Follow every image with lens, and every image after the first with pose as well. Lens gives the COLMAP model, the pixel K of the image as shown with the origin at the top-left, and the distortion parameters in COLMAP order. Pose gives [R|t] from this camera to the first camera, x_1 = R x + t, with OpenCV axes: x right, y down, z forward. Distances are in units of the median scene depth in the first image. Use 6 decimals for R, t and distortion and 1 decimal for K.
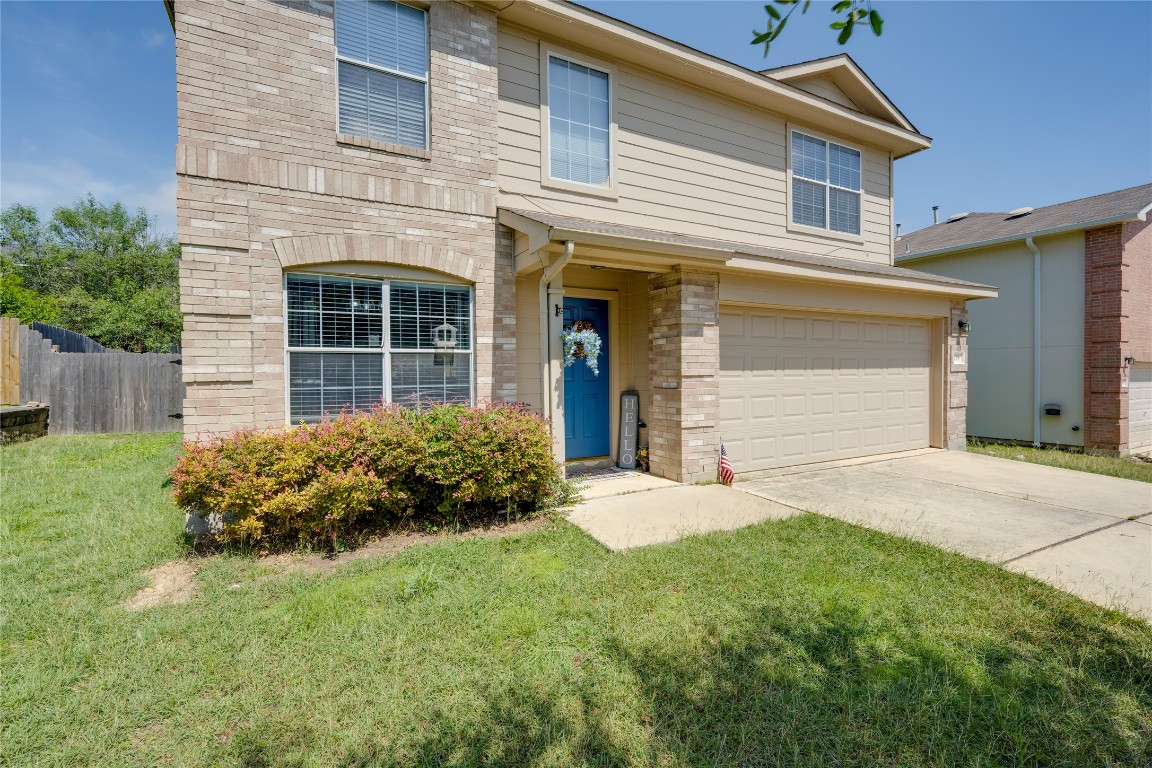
lens RADIAL K [[513.4, 0, 579.8], [0, 513.4, 369.1], [0, 0, 1]] dist [0.026358, 0.000399]
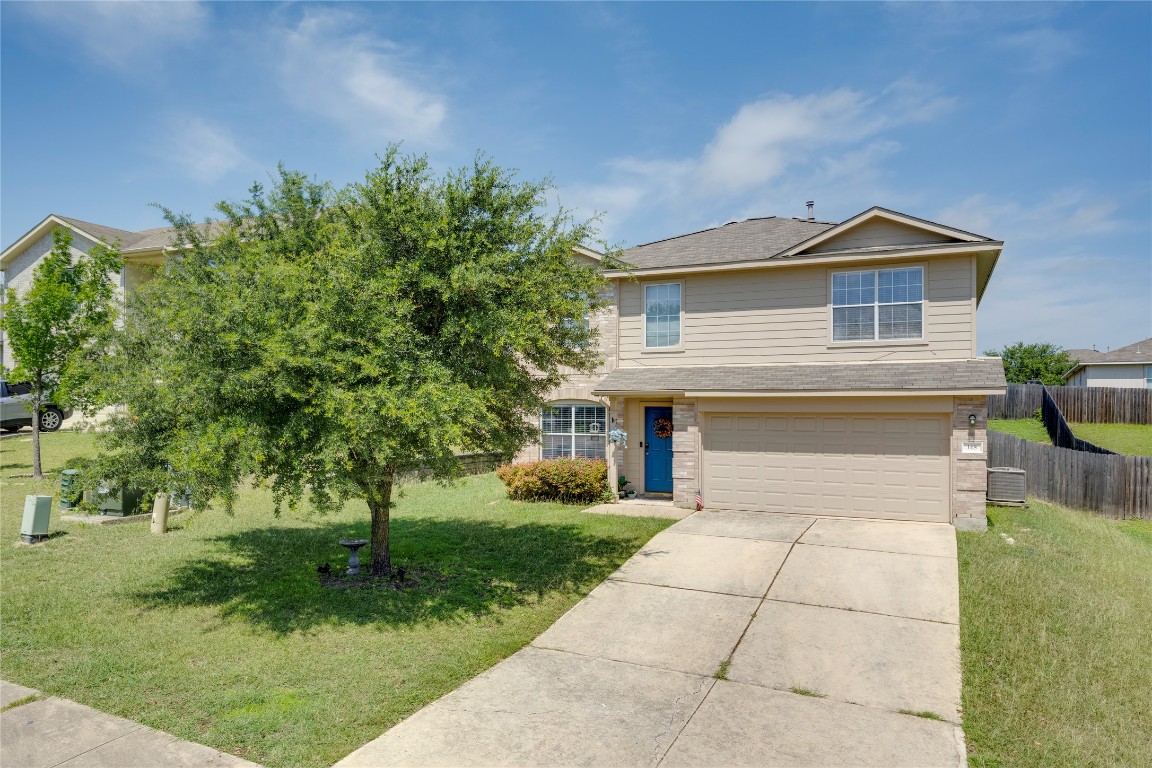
lens RADIAL K [[725.8, 0, 576.0], [0, 725.8, 384.0], [0, 0, 1]] dist [-0.002125, -0.000172]
pose [[0.606957, -0.016696, -0.794560, 2.142722], [-0.004880, 0.999682, -0.024735, -0.171098], [0.794720, 0.018891, 0.606682, -0.973282]]
